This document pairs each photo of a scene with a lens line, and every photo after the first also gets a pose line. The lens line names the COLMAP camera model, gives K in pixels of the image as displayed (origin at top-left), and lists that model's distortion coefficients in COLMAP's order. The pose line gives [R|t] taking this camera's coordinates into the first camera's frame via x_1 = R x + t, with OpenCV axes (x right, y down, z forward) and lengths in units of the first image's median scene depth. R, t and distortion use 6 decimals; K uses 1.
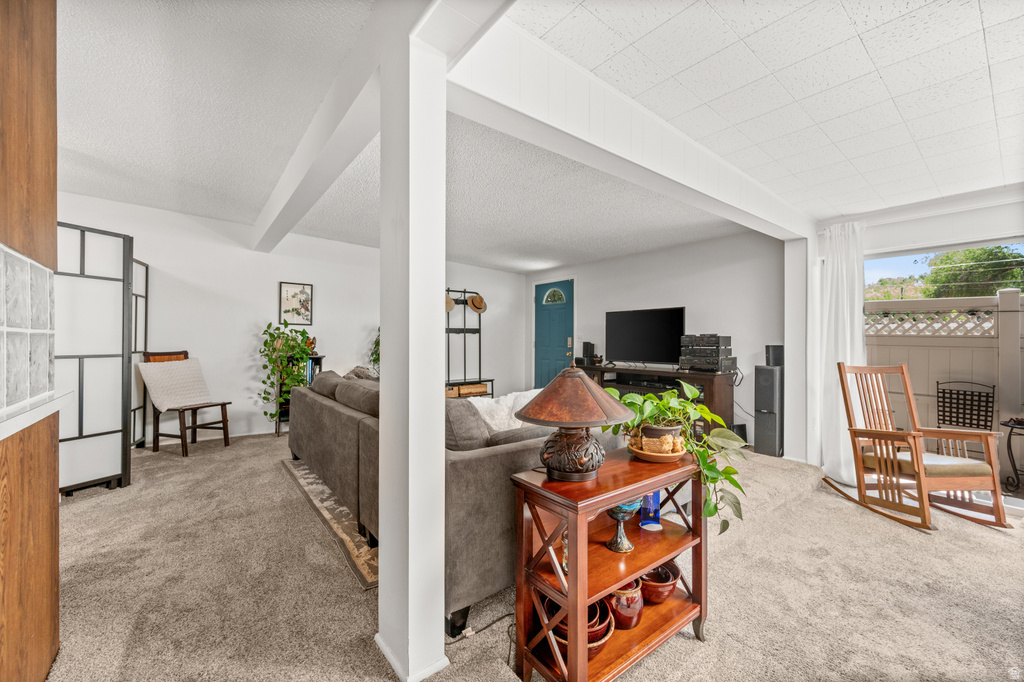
lens RADIAL K [[413.0, 0, 511.6], [0, 413.0, 336.3], [0, 0, 1]] dist [-0.000599, -0.000390]
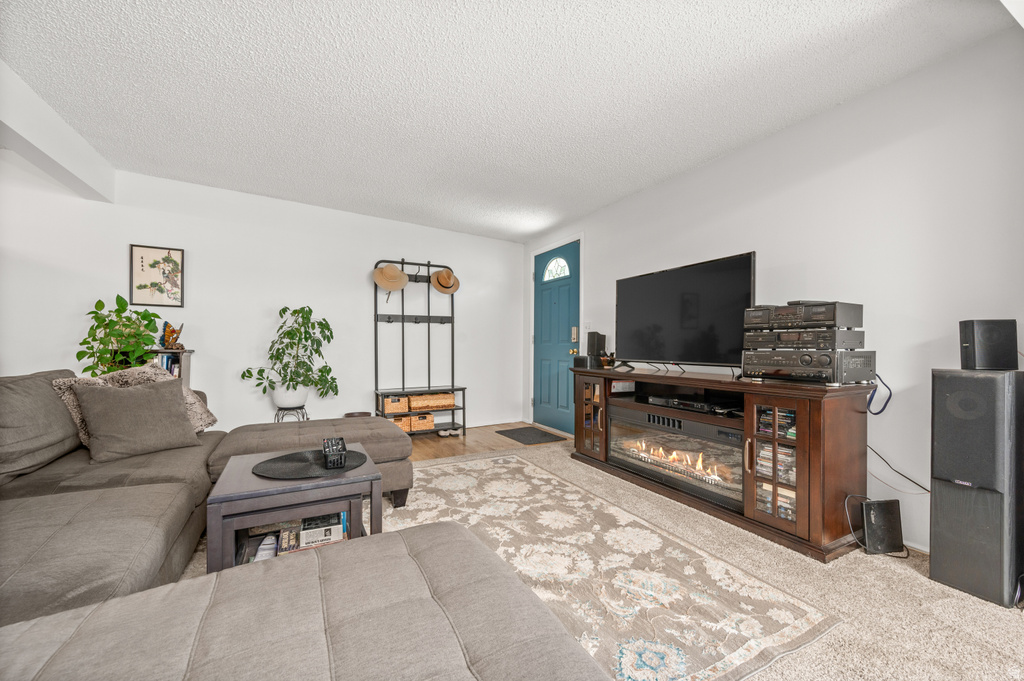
lens RADIAL K [[410.4, 0, 508.6], [0, 410.4, 346.4], [0, 0, 1]] dist [-0.002606, -0.000729]
pose [[0.984000, 0.001090, -0.178167, 0.180609], [0.000515, 0.999960, 0.008957, 0.032817], [0.178170, -0.008906, 0.983959, 0.385644]]
